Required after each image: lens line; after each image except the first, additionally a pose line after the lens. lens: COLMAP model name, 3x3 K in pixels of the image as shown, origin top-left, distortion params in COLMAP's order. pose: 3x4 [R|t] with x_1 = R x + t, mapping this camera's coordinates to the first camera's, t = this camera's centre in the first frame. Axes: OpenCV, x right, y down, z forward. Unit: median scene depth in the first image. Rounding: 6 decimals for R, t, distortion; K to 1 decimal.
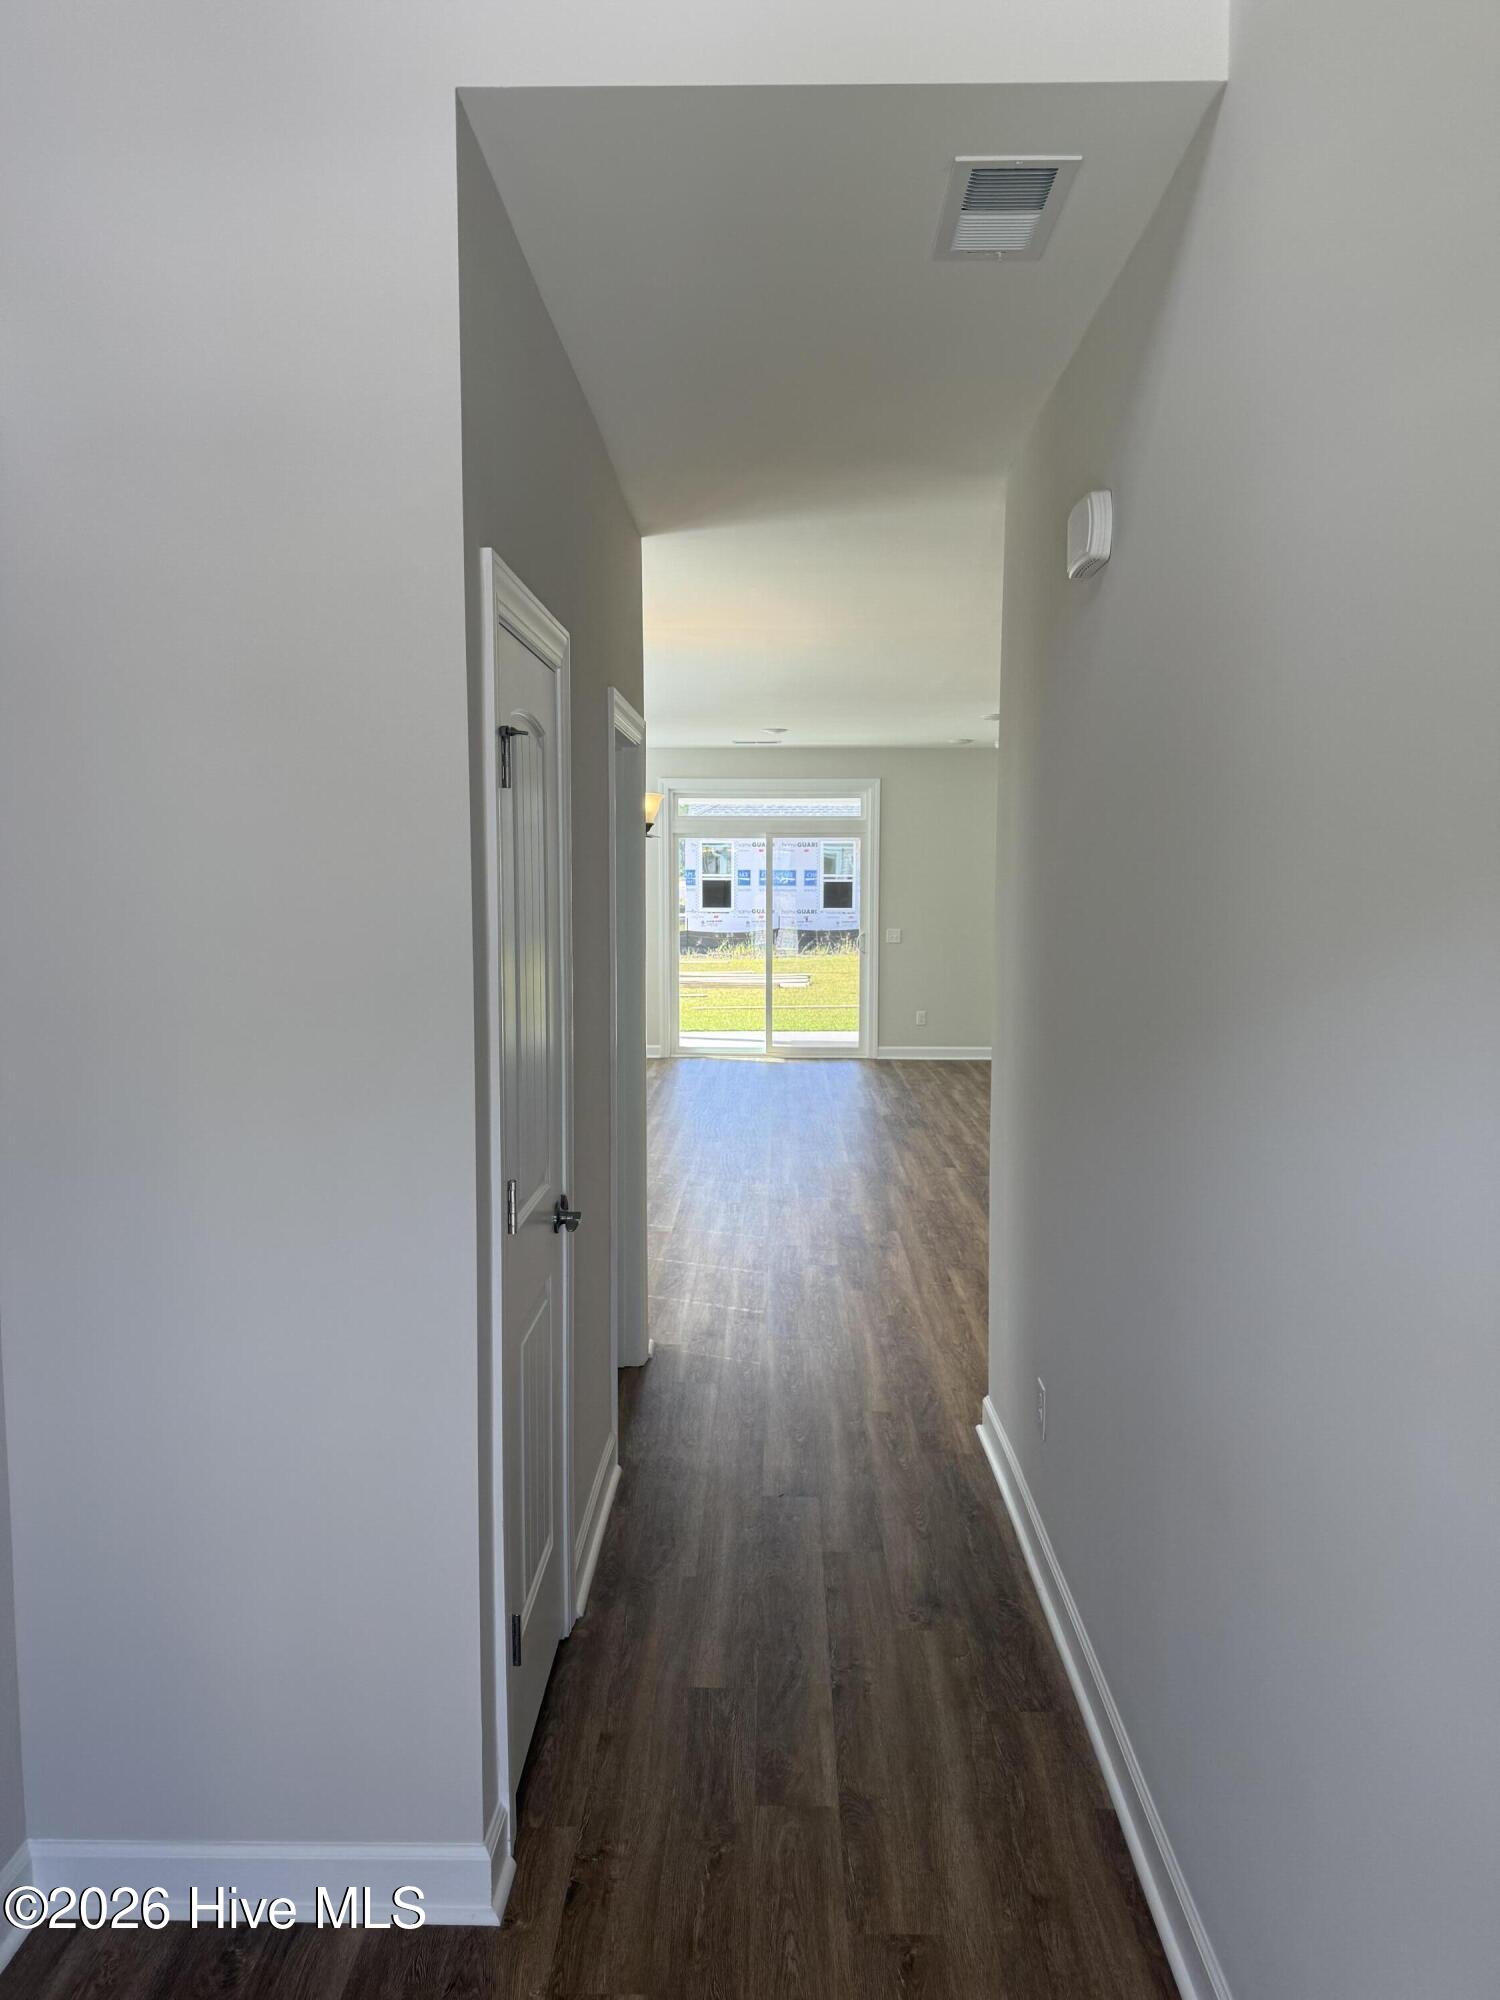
lens RADIAL K [[1413.4, 0, 721.7], [0, 1413.4, 968.7], [0, 0, 1]] dist [0.033809, -0.039877]
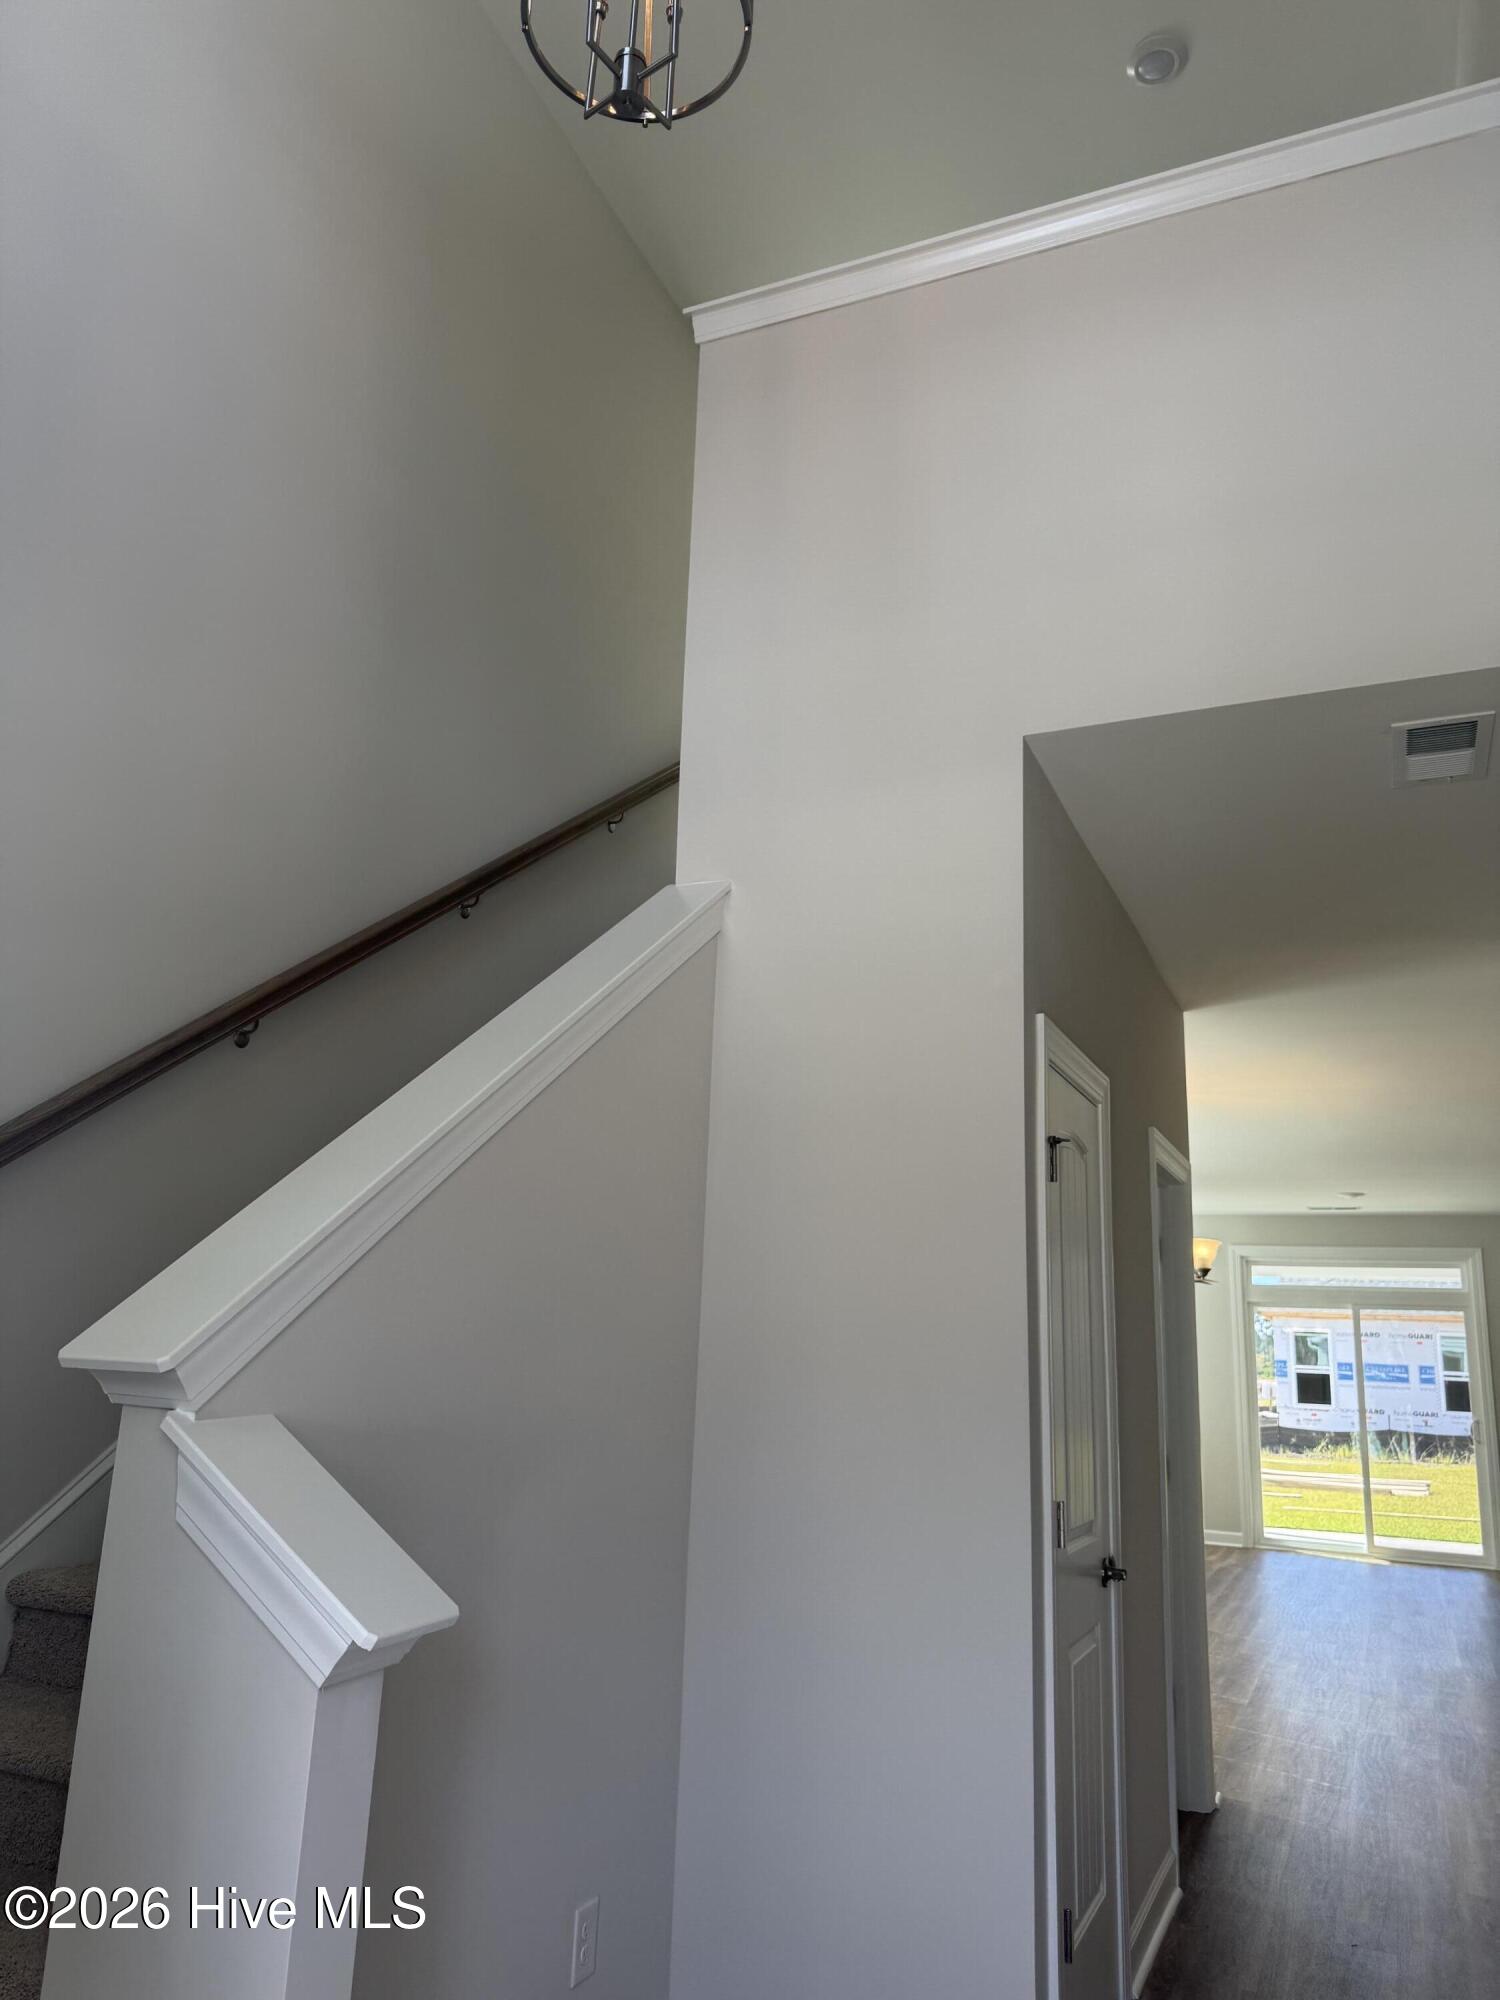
lens RADIAL K [[1413.4, 0, 704.2], [0, 1413.4, 1007.1], [0, 0, 1]] dist [0.033809, -0.039877]
pose [[0.919856, -0.049530, -0.389117, 0.029087], [-0.071809, 0.953969, -0.291181, 0.050662], [0.385628, 0.295787, 0.873957, -0.139303]]
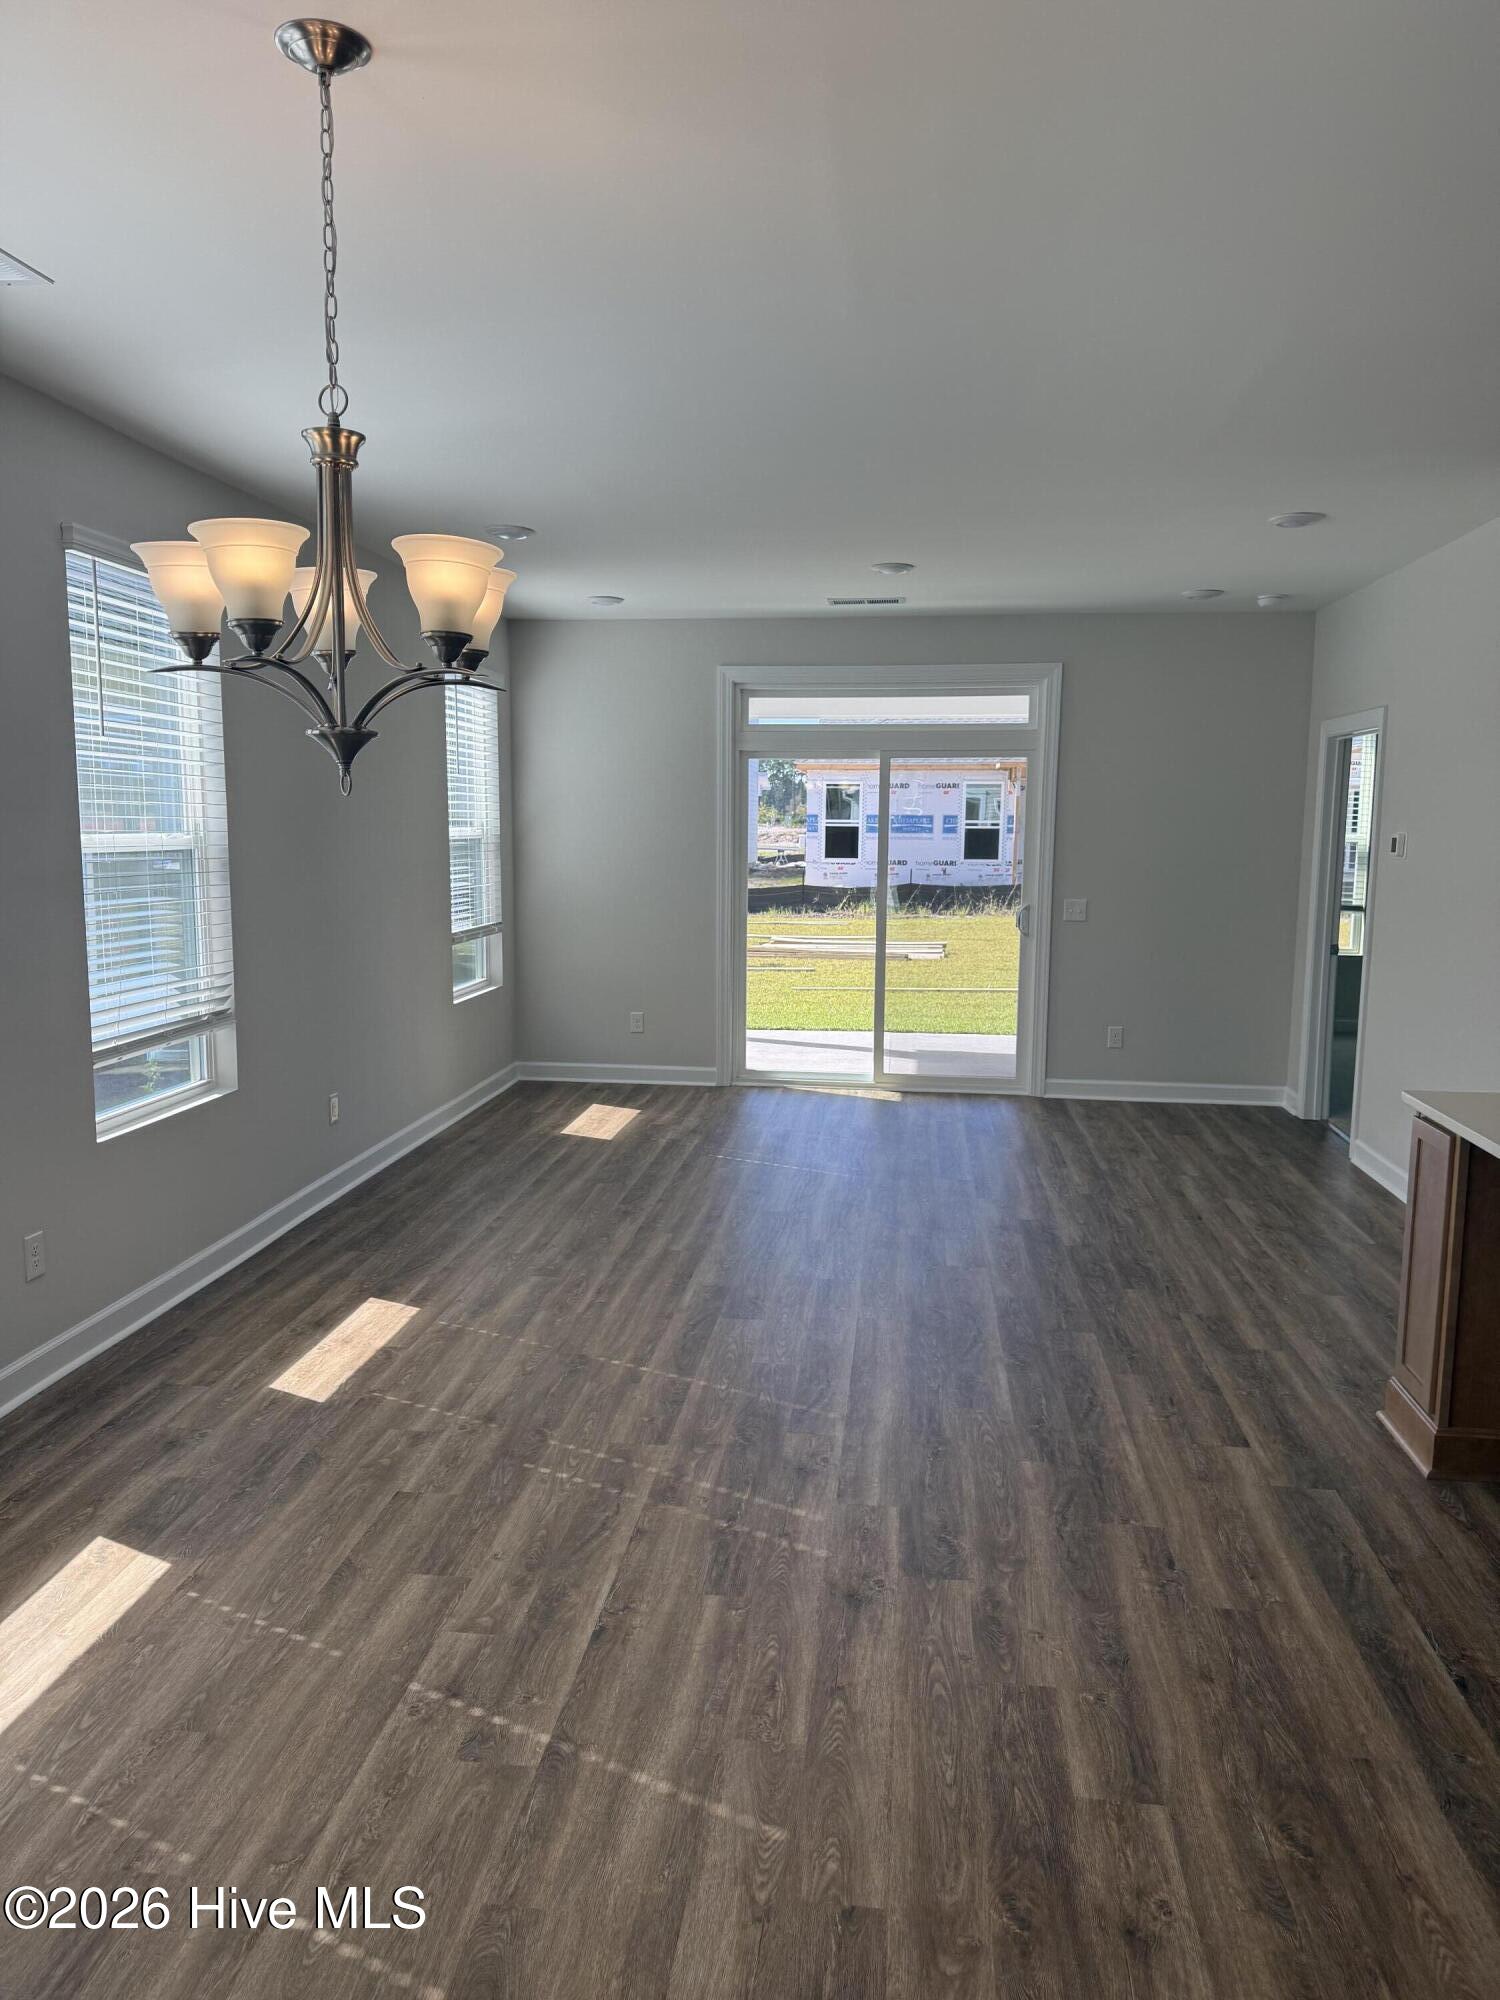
lens RADIAL K [[1413.4, 0, 699.5], [0, 1413.4, 989.4], [0, 0, 1]] dist [0.033809, -0.039877]
pose [[0.993721, 0.019274, -0.110213, 0.051084], [-0.013553, 0.998533, 0.052431, -0.042000], [0.111062, -0.050609, 0.992524, 0.756266]]
